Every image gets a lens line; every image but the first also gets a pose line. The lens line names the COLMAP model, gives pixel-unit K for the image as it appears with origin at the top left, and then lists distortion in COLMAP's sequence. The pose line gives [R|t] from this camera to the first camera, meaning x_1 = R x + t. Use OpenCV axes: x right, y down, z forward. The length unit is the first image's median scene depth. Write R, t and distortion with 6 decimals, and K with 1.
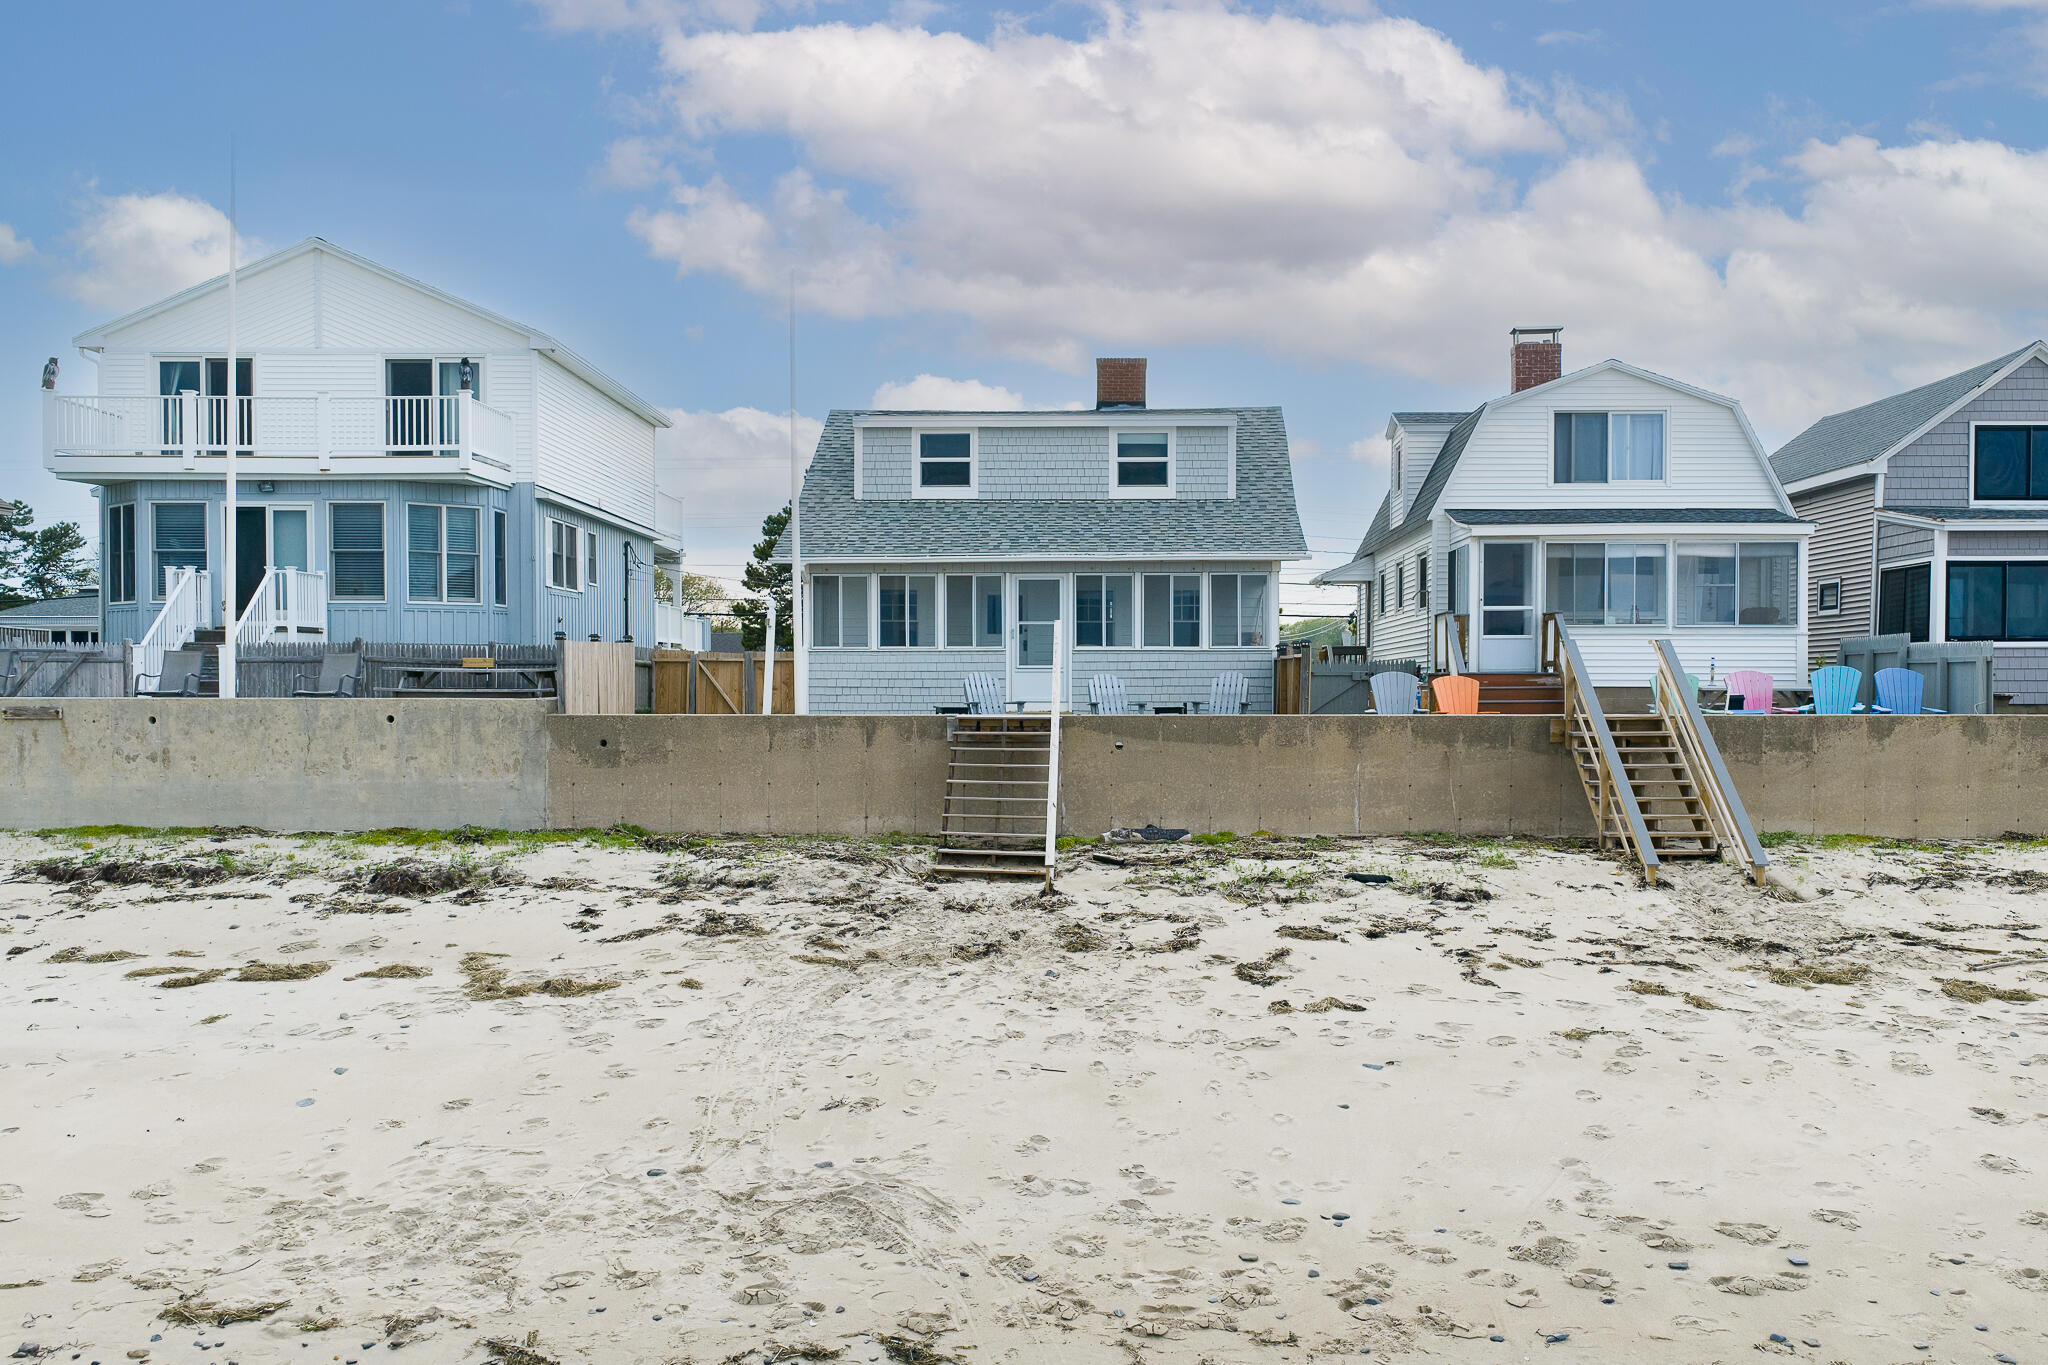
lens RADIAL K [[1769.4, 0, 1067.6], [0, 1769.4, 722.8], [0, 0, 1]] dist [0.003465, -0.006784]
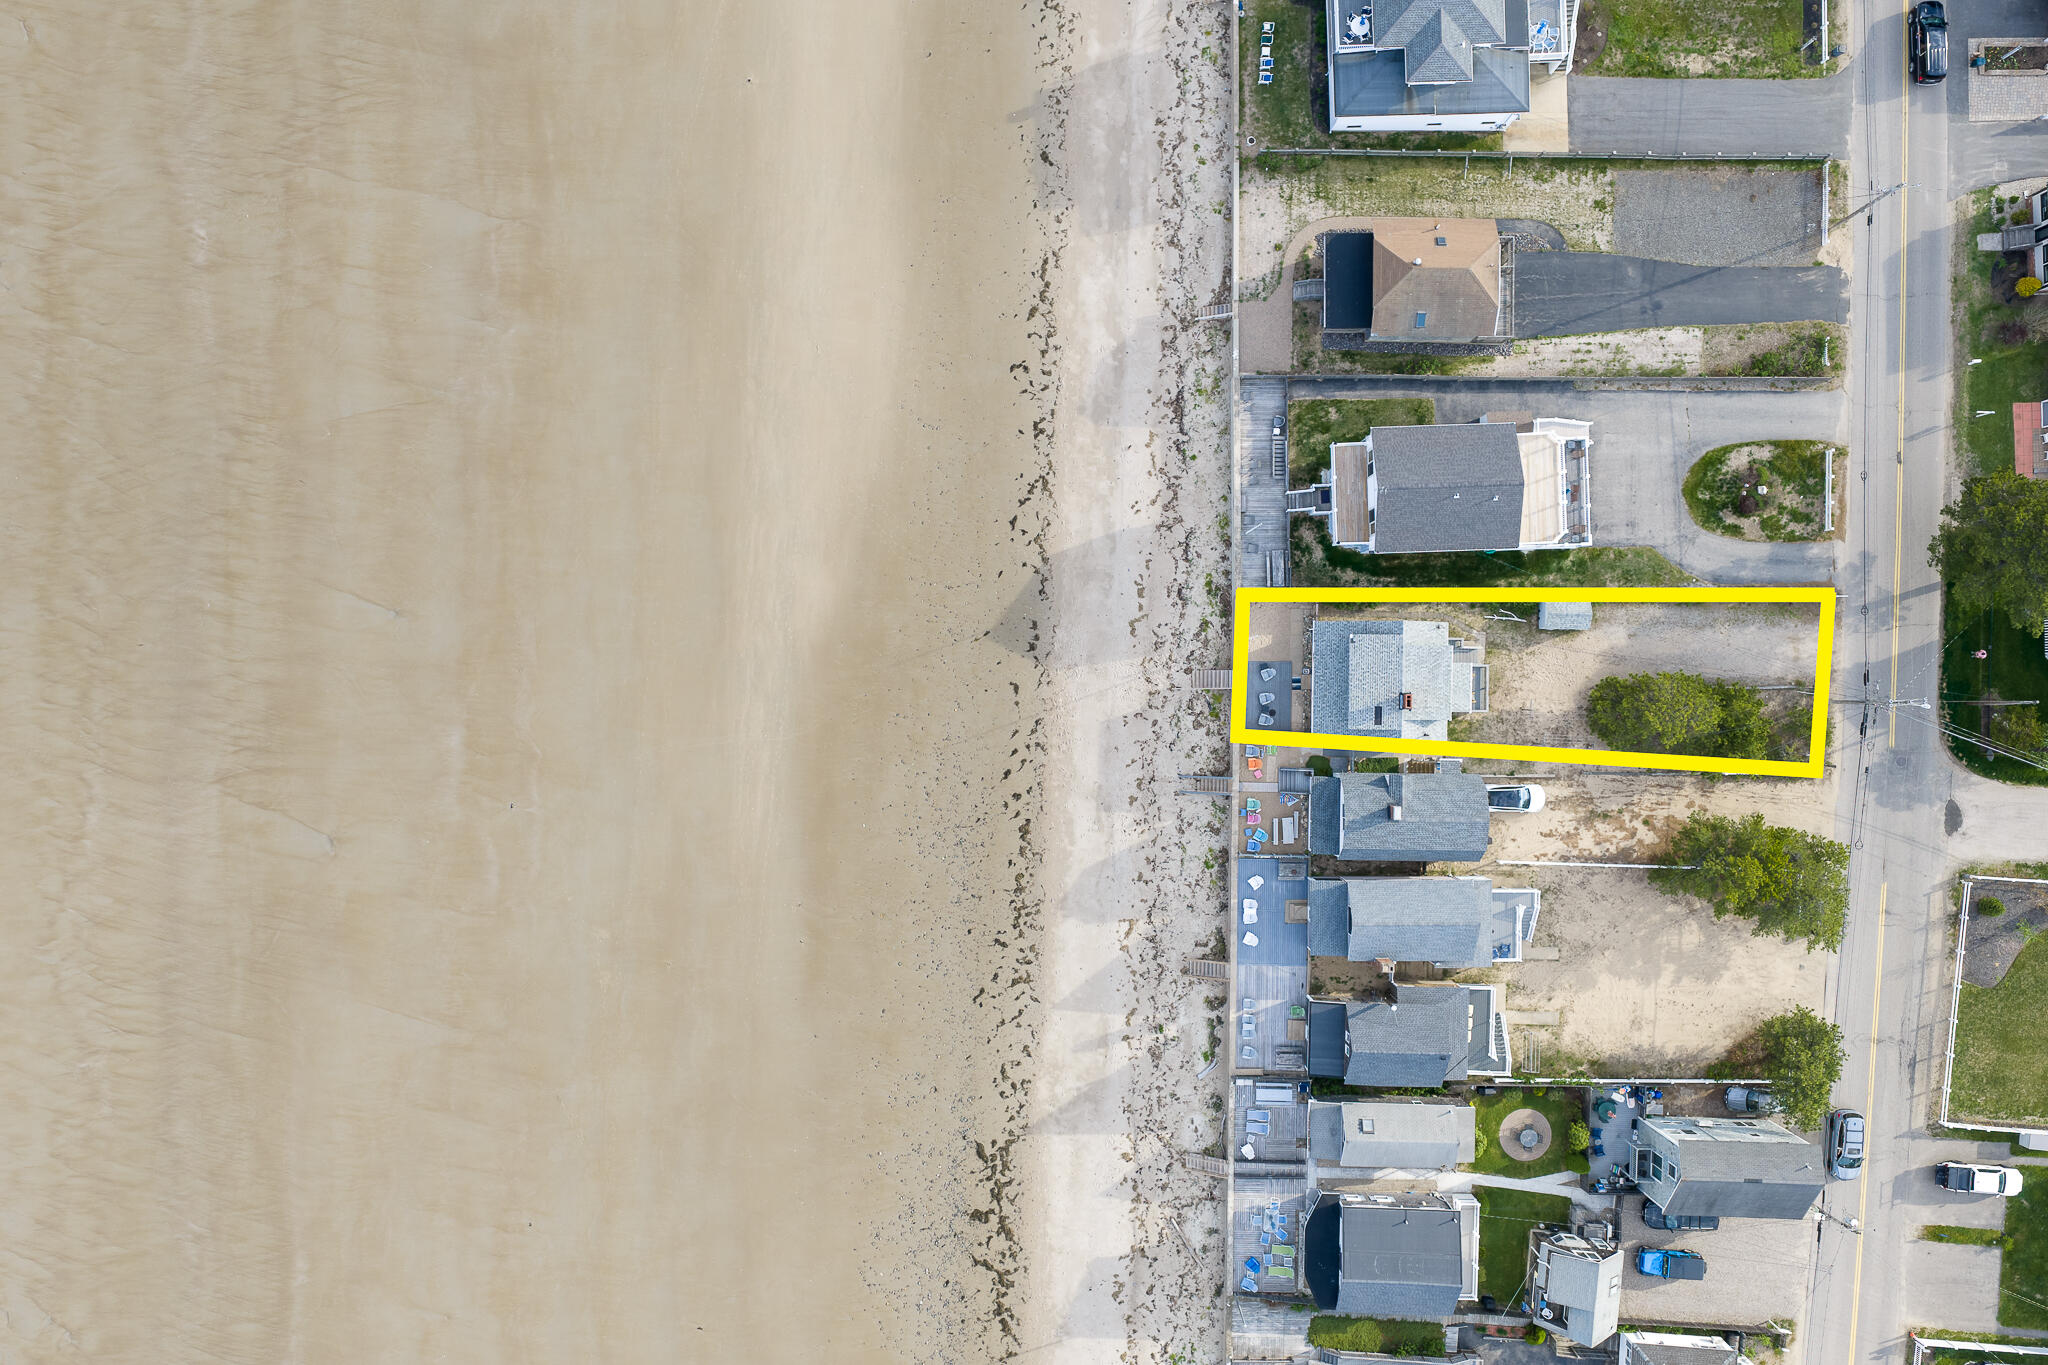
lens RADIAL K [[1690.5, 0, 1024.7], [0, 1690.5, 702.5], [0, 0, 1]] dist [0.043445, -0.117070]
pose [[0.022172, 0.999751, 0.002363, 0.012773], [-0.017659, -0.001972, 0.999842, -5.310640], [0.999598, -0.022210, 0.017611, 0.237630]]
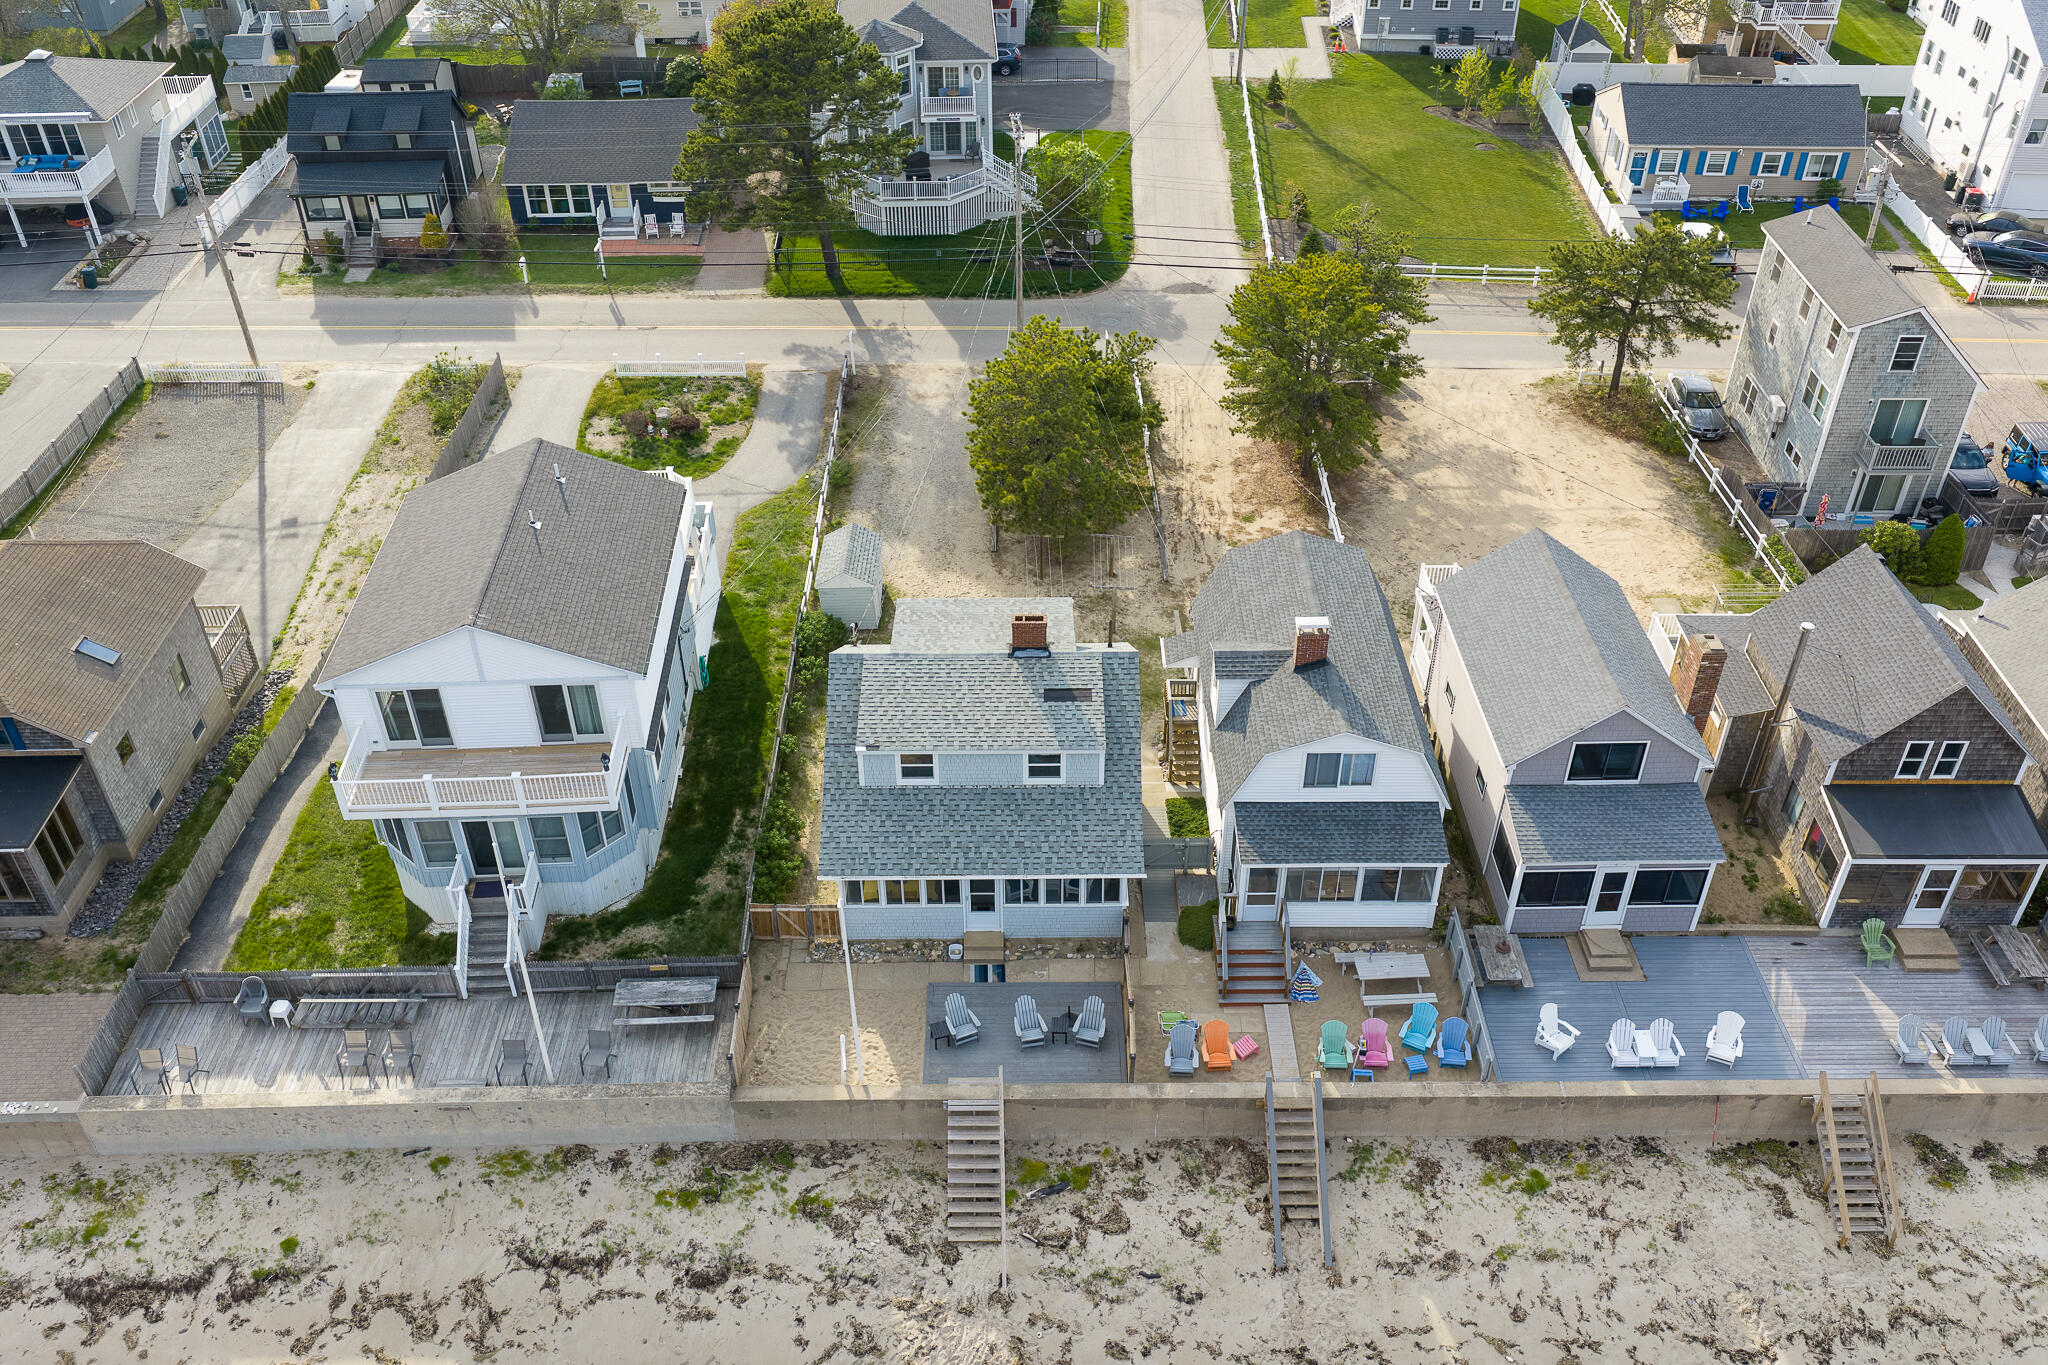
lens RADIAL K [[1698.3, 0, 1026.1], [0, 1698.3, 697.2], [0, 0, 1]] dist [0.013089, -0.020690]
pose [[0.999274, -0.027596, 0.026265, -0.014905], [0.006858, 0.808468, 0.588501, -1.416710], [-0.037475, -0.587893, 0.808070, -0.223869]]
